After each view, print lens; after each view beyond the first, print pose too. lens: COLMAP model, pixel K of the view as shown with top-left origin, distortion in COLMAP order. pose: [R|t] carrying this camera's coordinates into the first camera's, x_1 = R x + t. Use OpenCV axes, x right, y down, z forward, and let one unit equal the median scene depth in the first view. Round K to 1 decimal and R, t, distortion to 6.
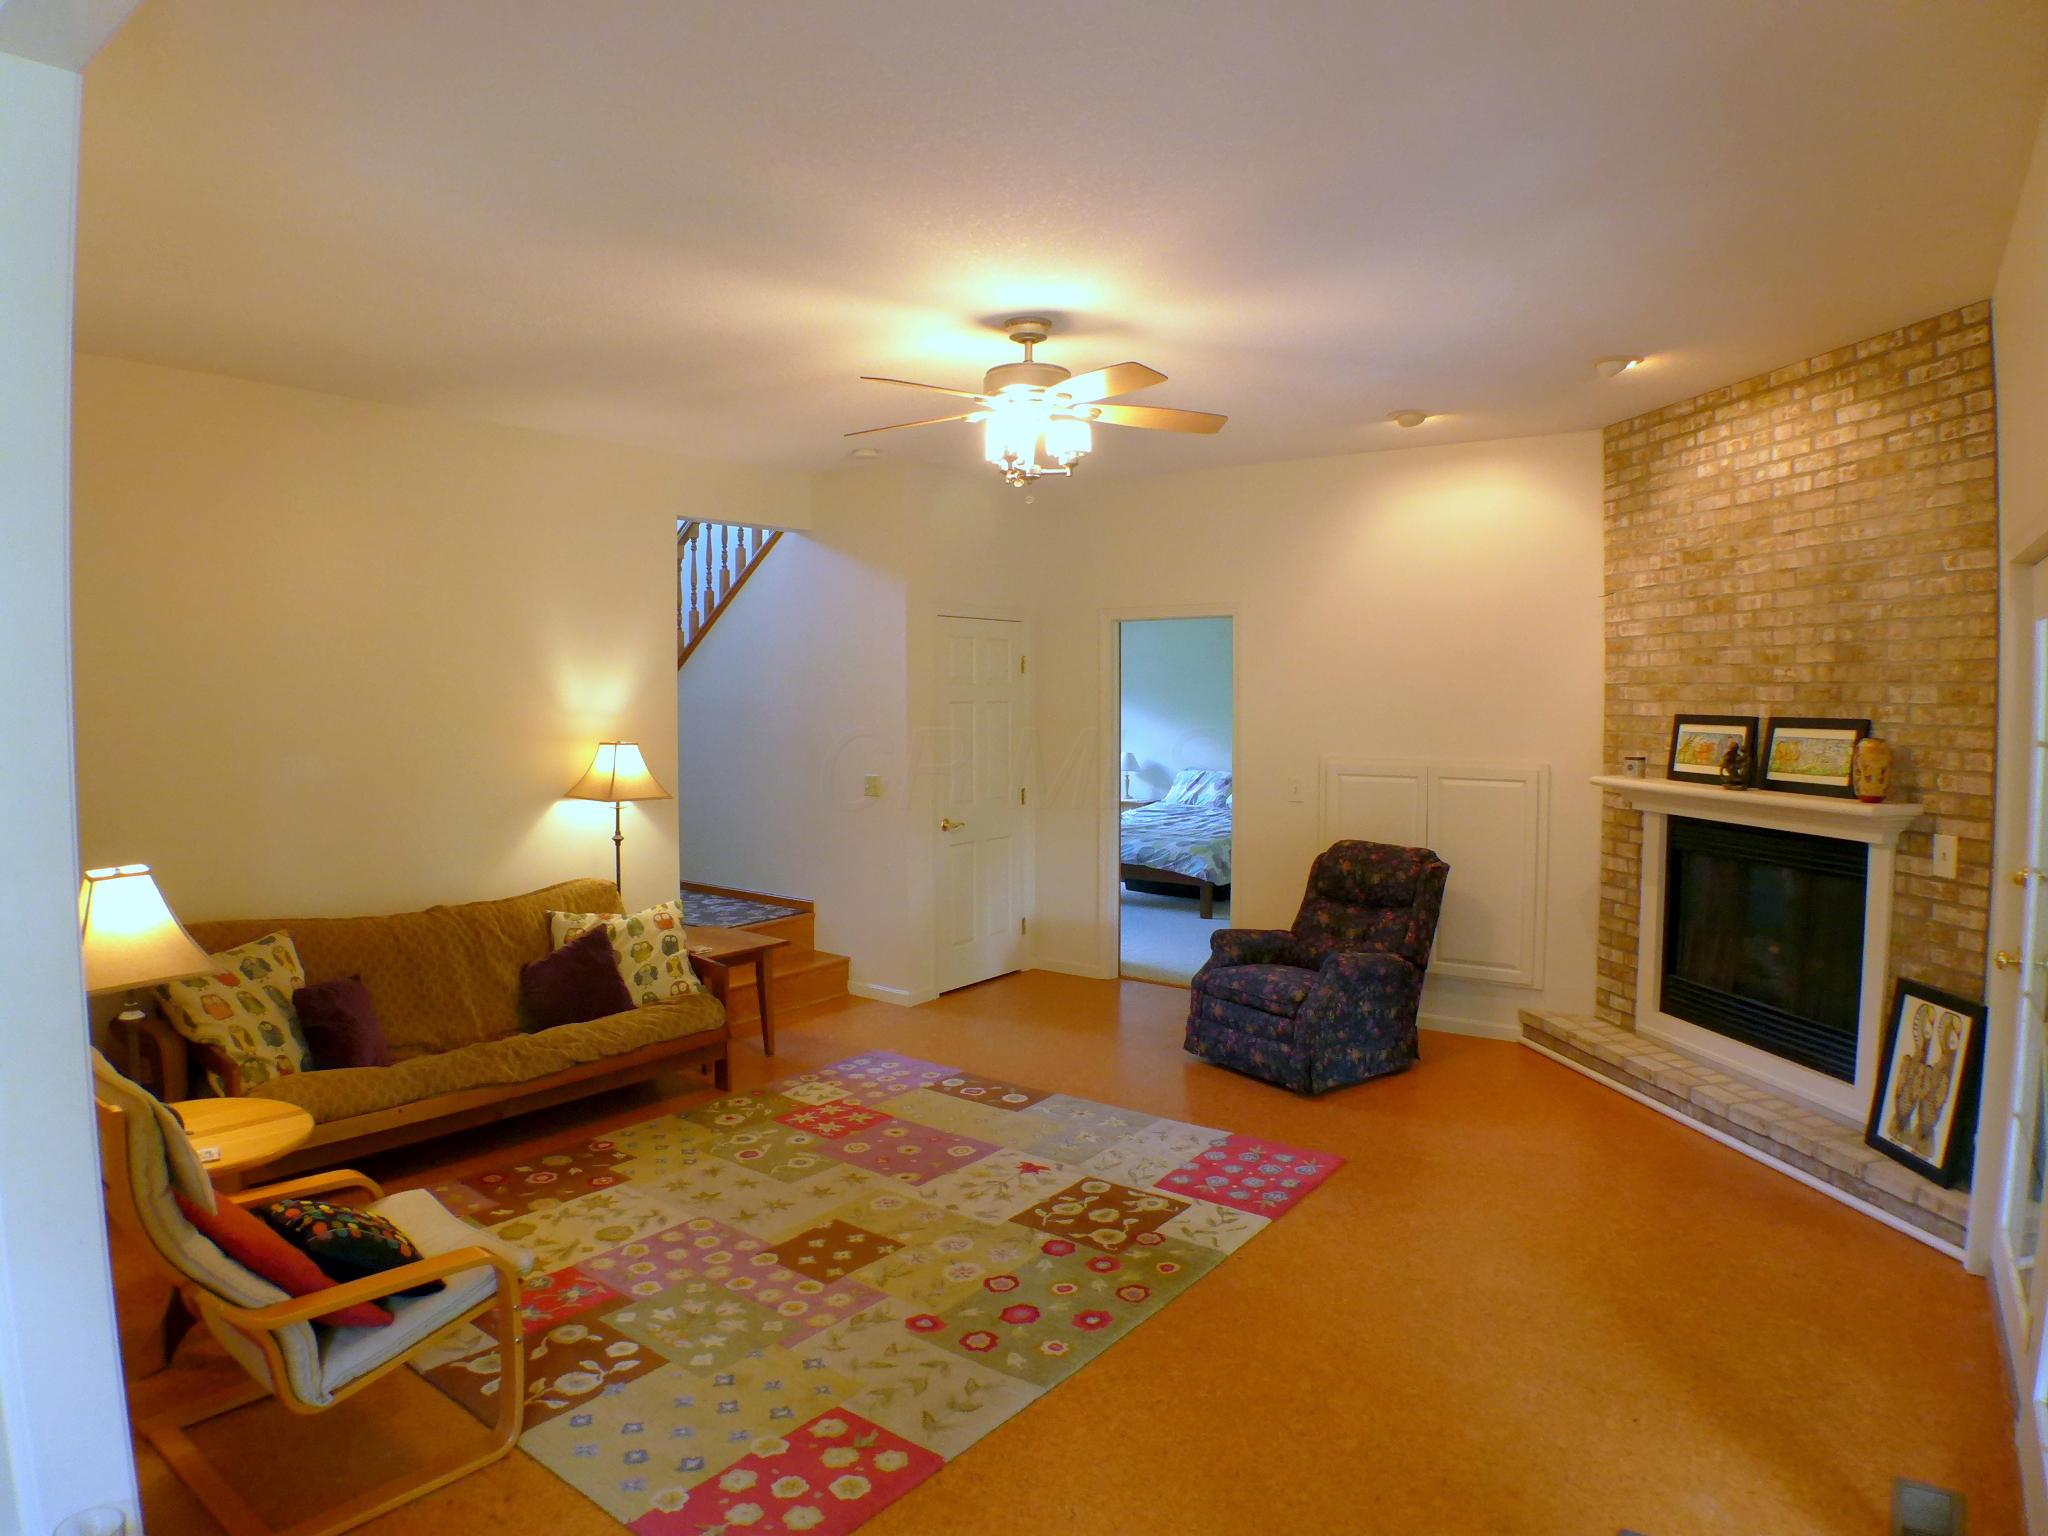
lens RADIAL K [[1238.2, 0, 1024.0], [0, 1238.2, 768.0], [0, 0, 1]] dist [-0.127070, 0.027438]
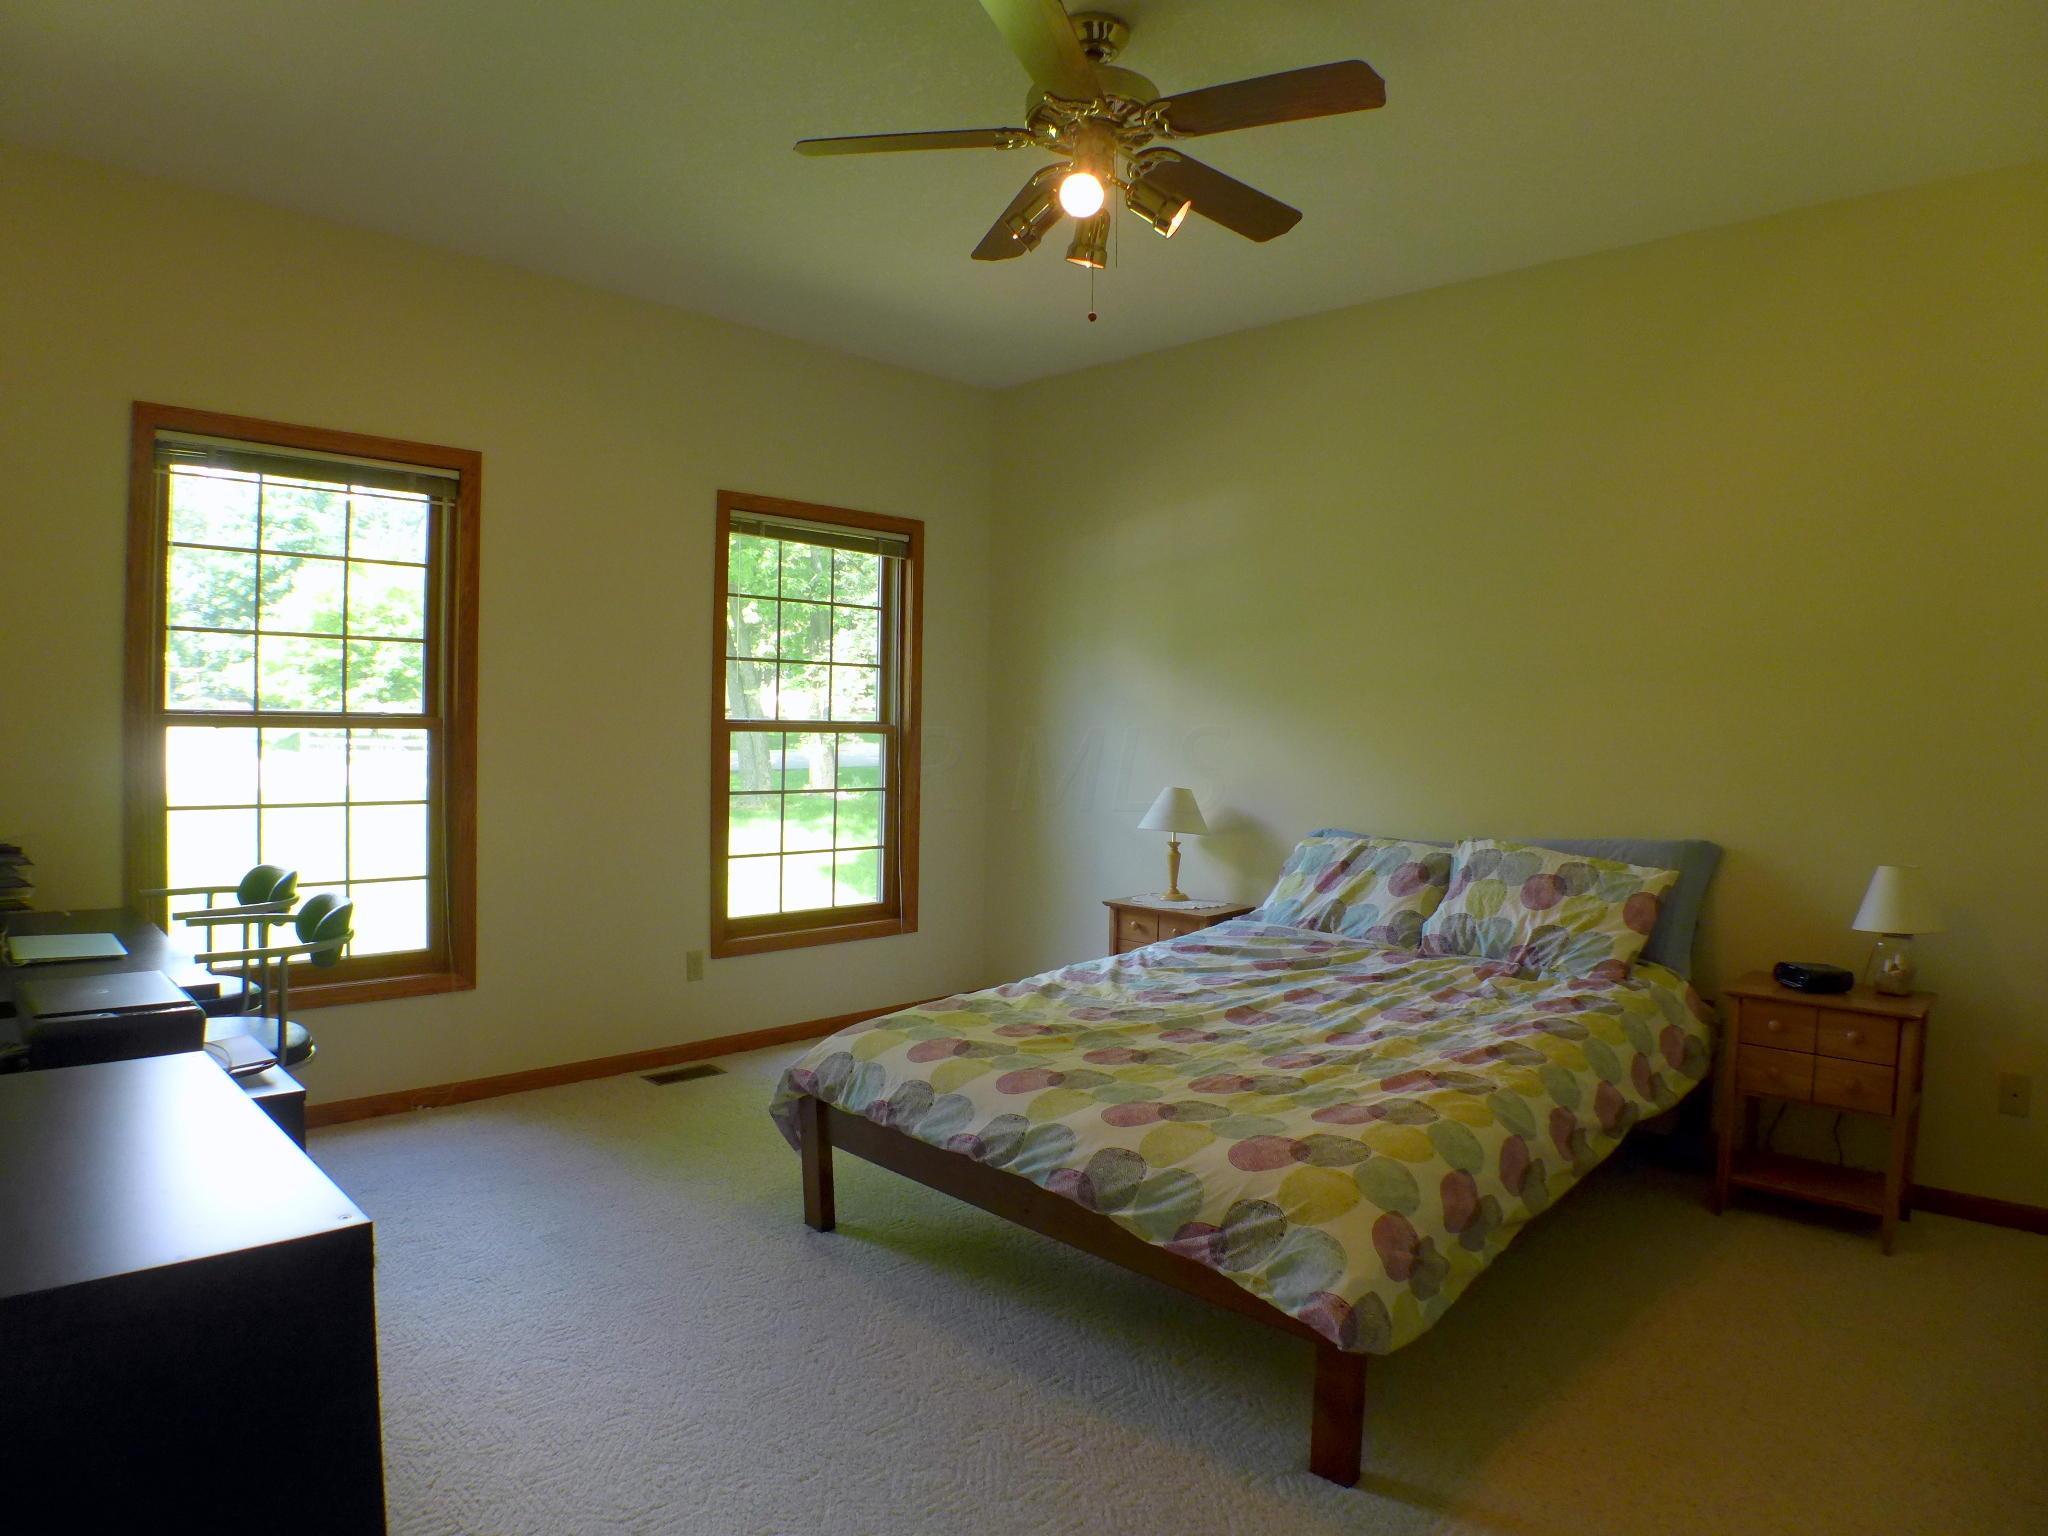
lens RADIAL K [[1238.2, 0, 1024.0], [0, 1238.2, 768.0], [0, 0, 1]] dist [-0.127070, 0.027438]
pose [[0.990640, 0.026315, -0.133939, 0.094254], [-0.029921, 0.999240, -0.024981, -0.007646], [0.133180, 0.028755, 0.990675, 0.625501]]
